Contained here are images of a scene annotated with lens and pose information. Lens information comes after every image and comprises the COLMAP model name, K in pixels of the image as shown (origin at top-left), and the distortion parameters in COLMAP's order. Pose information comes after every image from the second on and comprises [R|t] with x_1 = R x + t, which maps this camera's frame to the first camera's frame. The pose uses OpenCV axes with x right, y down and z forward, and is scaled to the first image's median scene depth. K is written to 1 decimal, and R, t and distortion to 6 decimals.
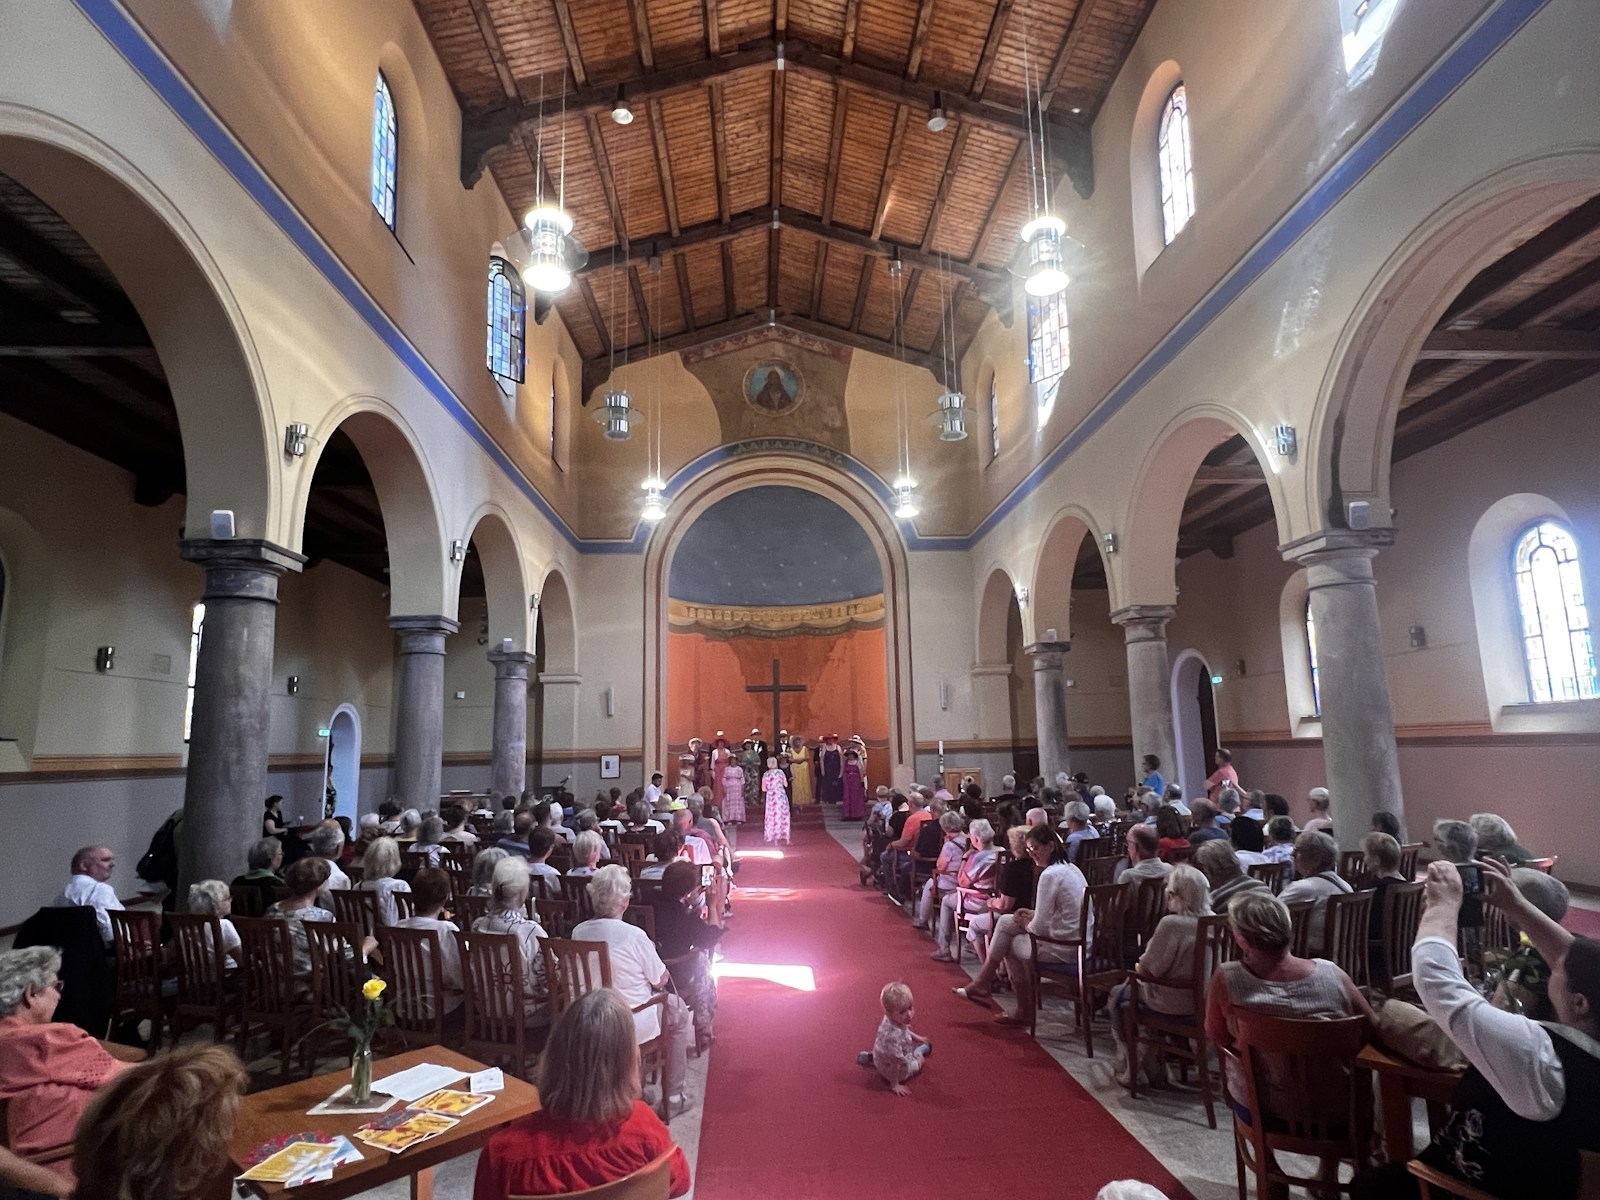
lens RADIAL K [[865.5, 0, 800.0], [0, 865.5, 600.0], [0, 0, 1]] dist [0.001441, 0.000105]
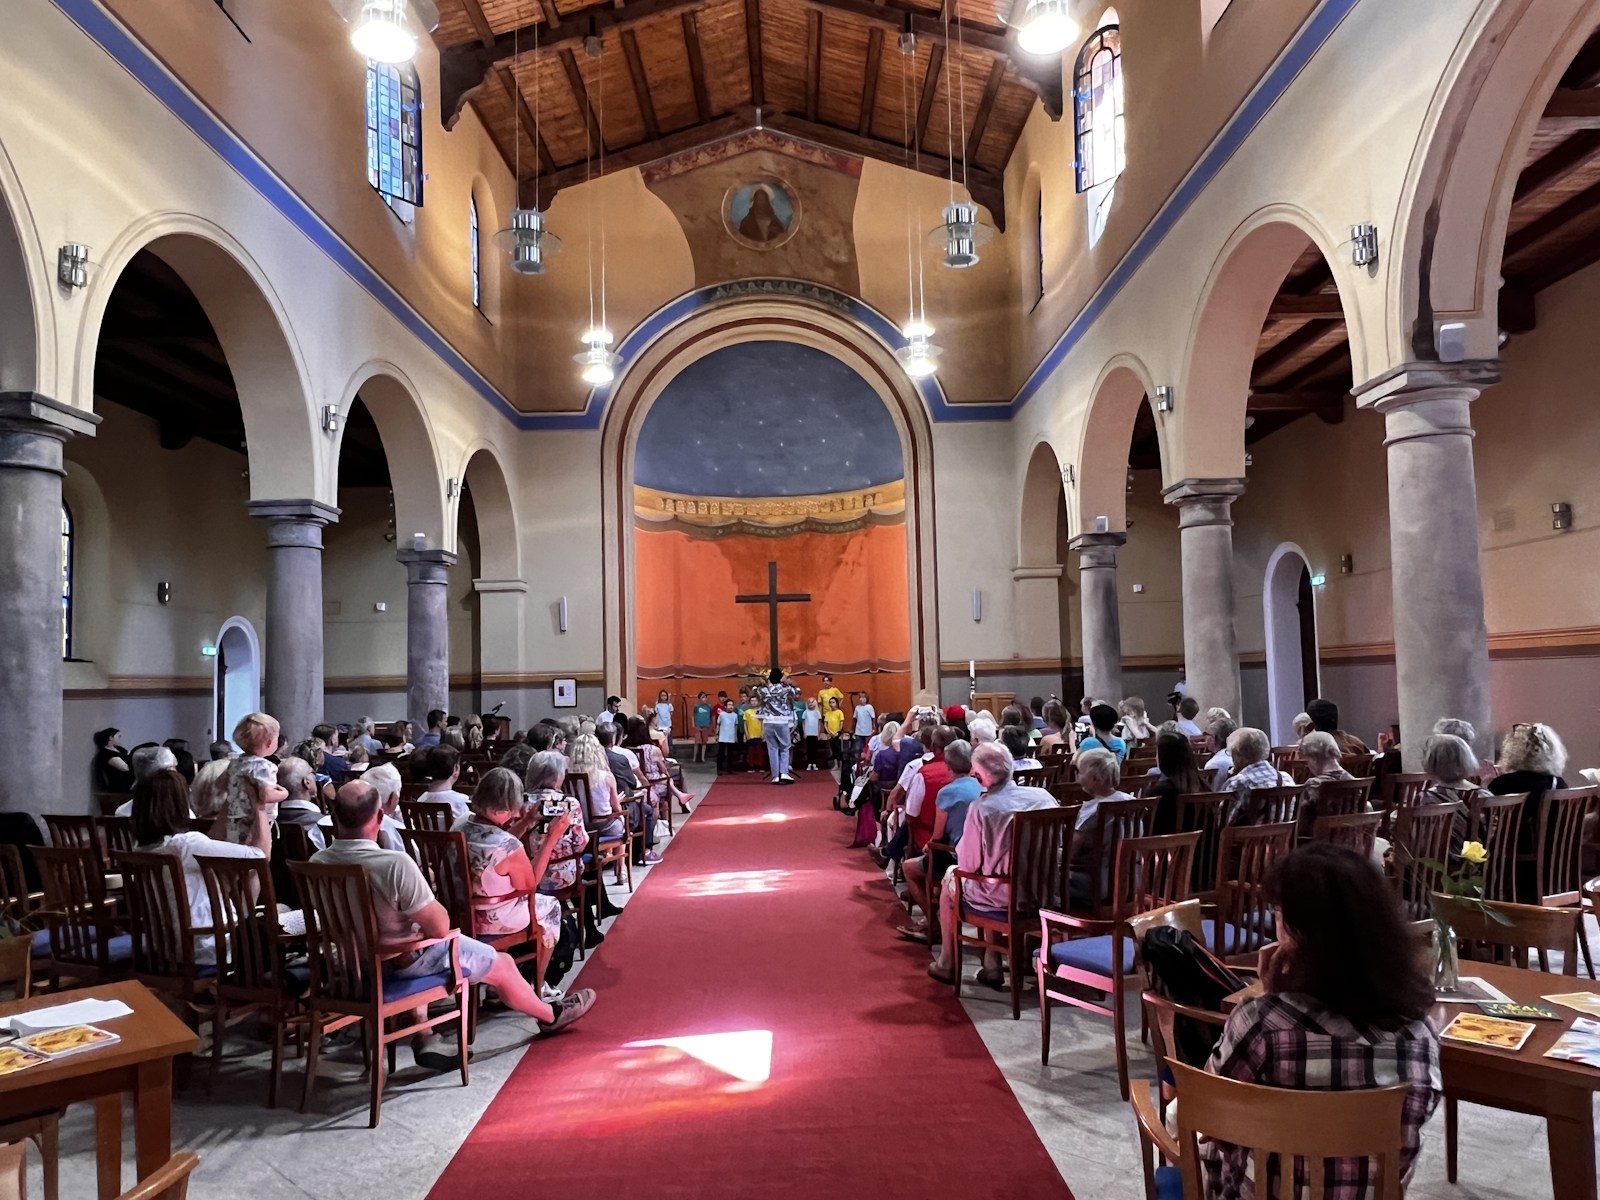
lens RADIAL K [[1071.1, 0, 800.0], [0, 1071.1, 600.0], [0, 0, 1]] dist [0.000043, -0.001481]
pose [[0.999233, -0.005672, -0.038749, 0.047031], [0.009309, 0.995498, 0.094325, 0.013265], [0.038040, -0.094614, 0.994787, 0.013113]]
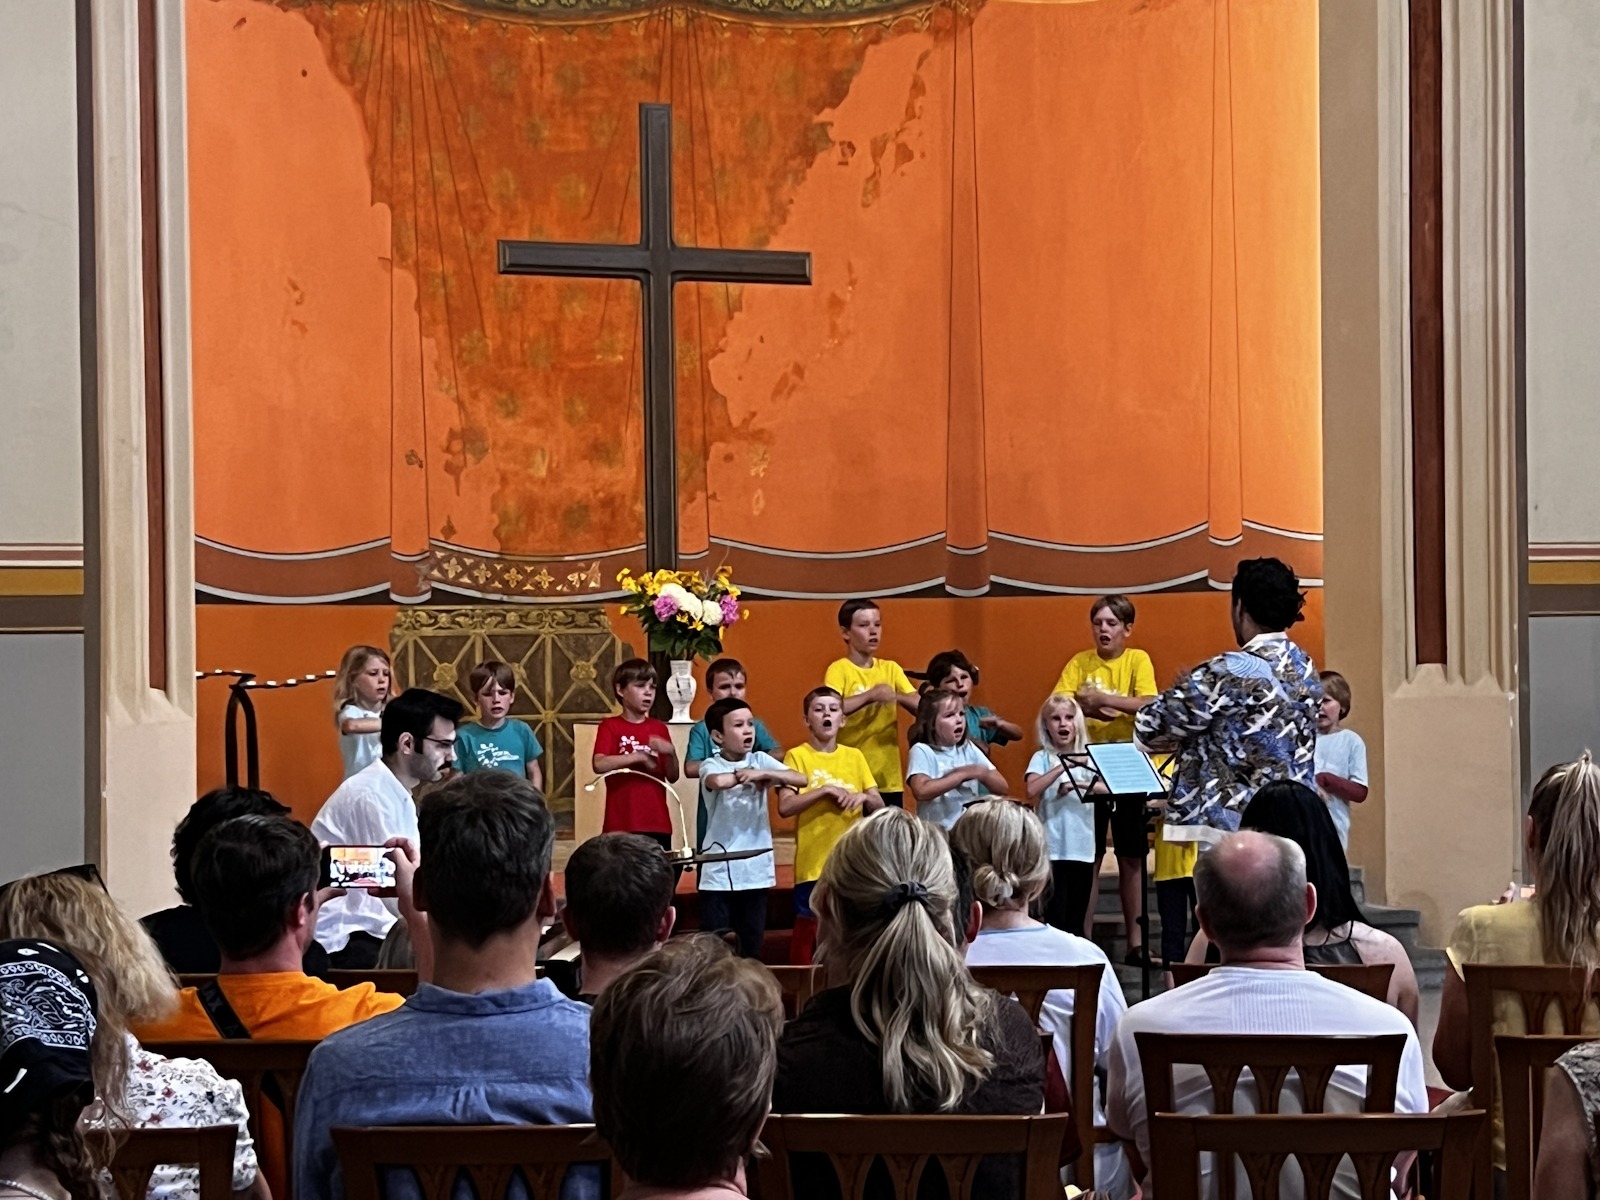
lens RADIAL K [[3088.1, 0, 800.0], [0, 3088.1, 600.0], [0, 0, 1]] dist [0.381911, -1.893563]
pose [[0.948237, 0.014102, 0.317250, -0.272818], [-0.062383, 0.987820, 0.142550, 0.099960], [-0.311375, -0.154962, 0.937567, 0.460235]]
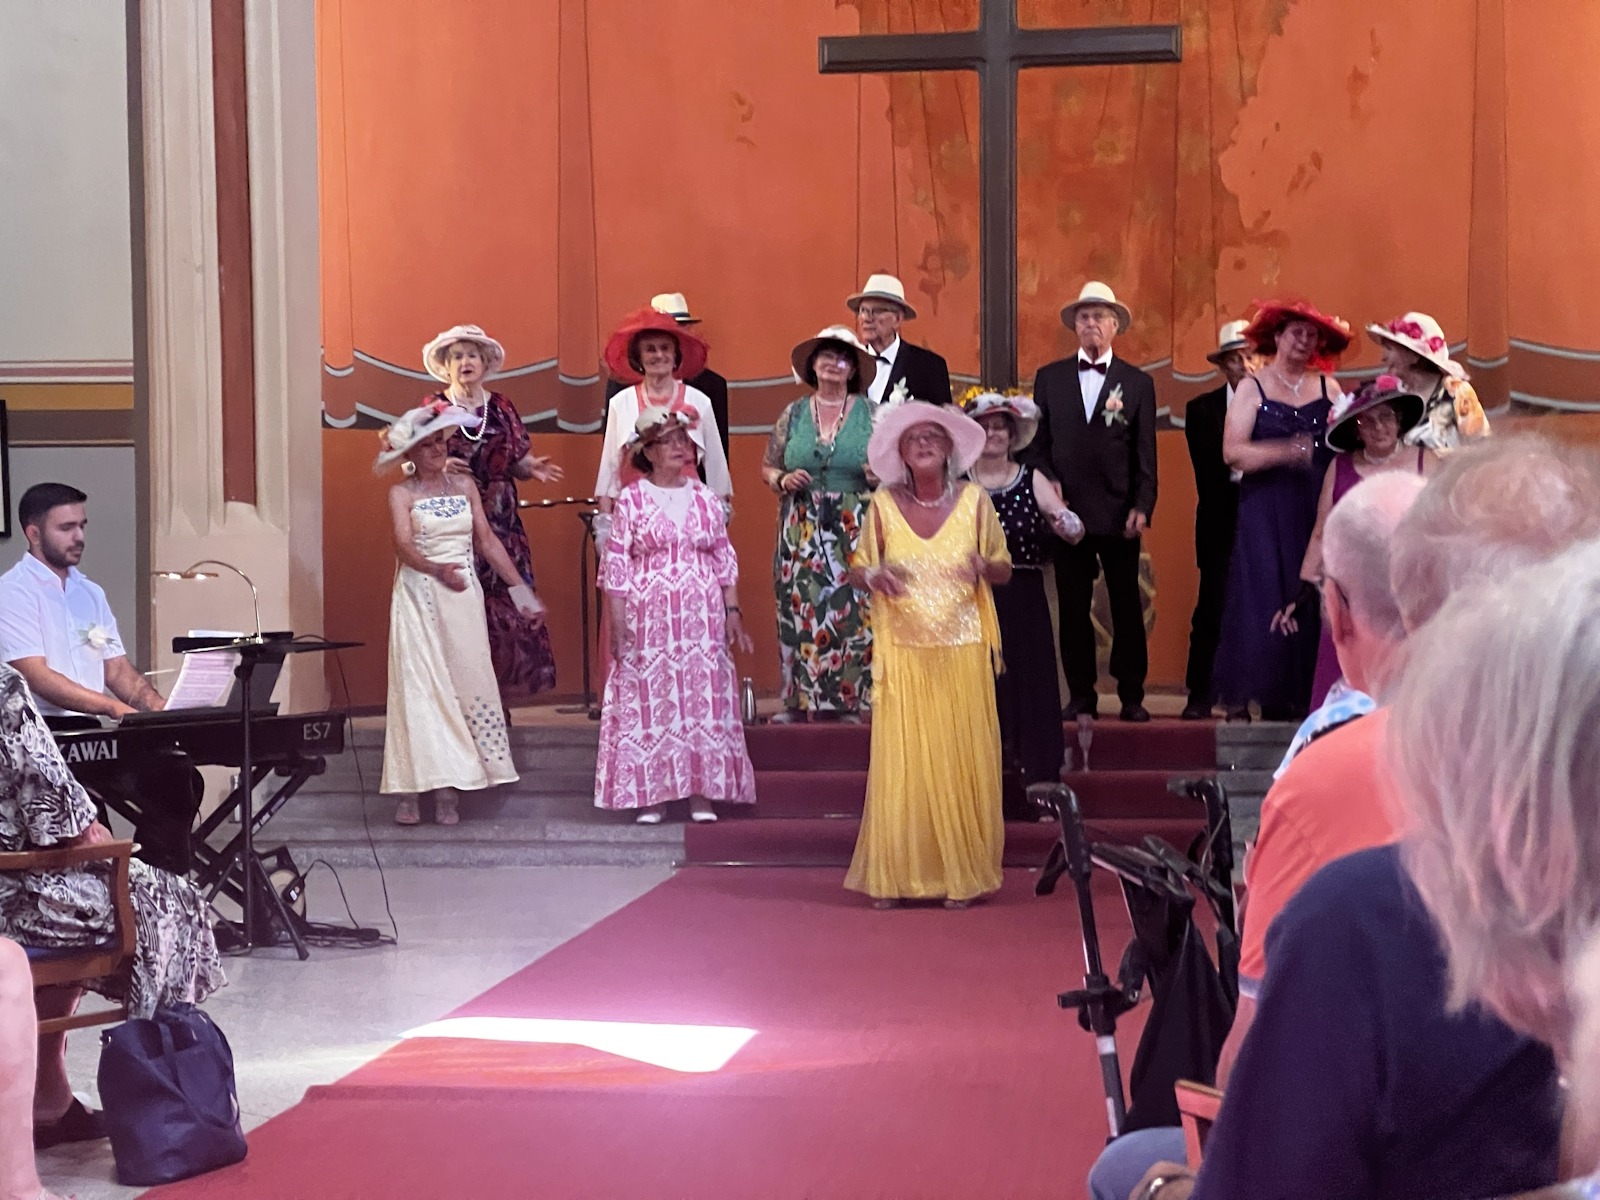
lens RADIAL K [[3645.5, 0, 800.0], [0, 3645.5, 600.0], [0, 0, 1]] dist [-0.060752, 6.528984]
pose [[0.984089, 0.014551, -0.177077, 0.081599], [0.018704, 0.982618, 0.184694, 0.097880], [0.176687, -0.185067, 0.966712, 0.367954]]
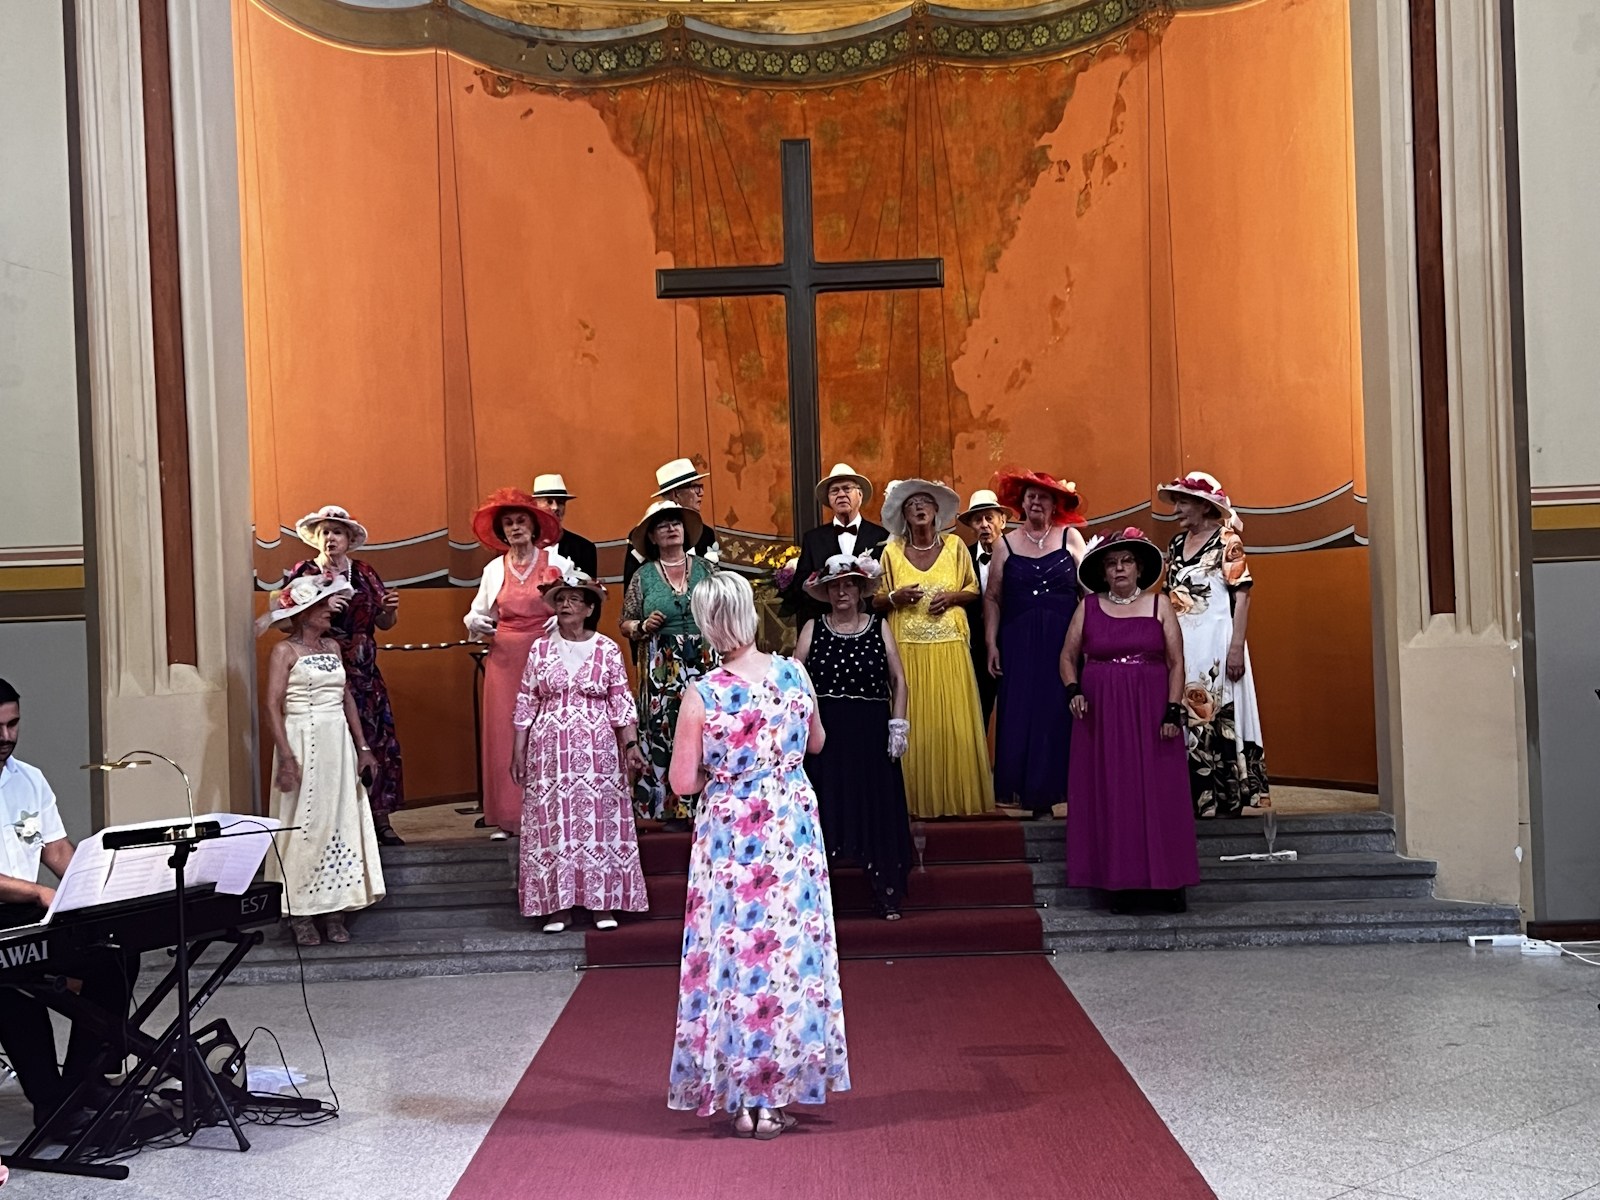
lens RADIAL K [[2161.7, 0, 807.0], [0, 2161.7, 607.7], [0, 0, 1]] dist [0.240436, -0.674481]
pose [[0.997854, -0.016740, -0.063297, 0.008938], [0.027124, 0.985593, 0.166944, 0.120941], [0.059591, -0.168303, 0.983932, 0.598386]]
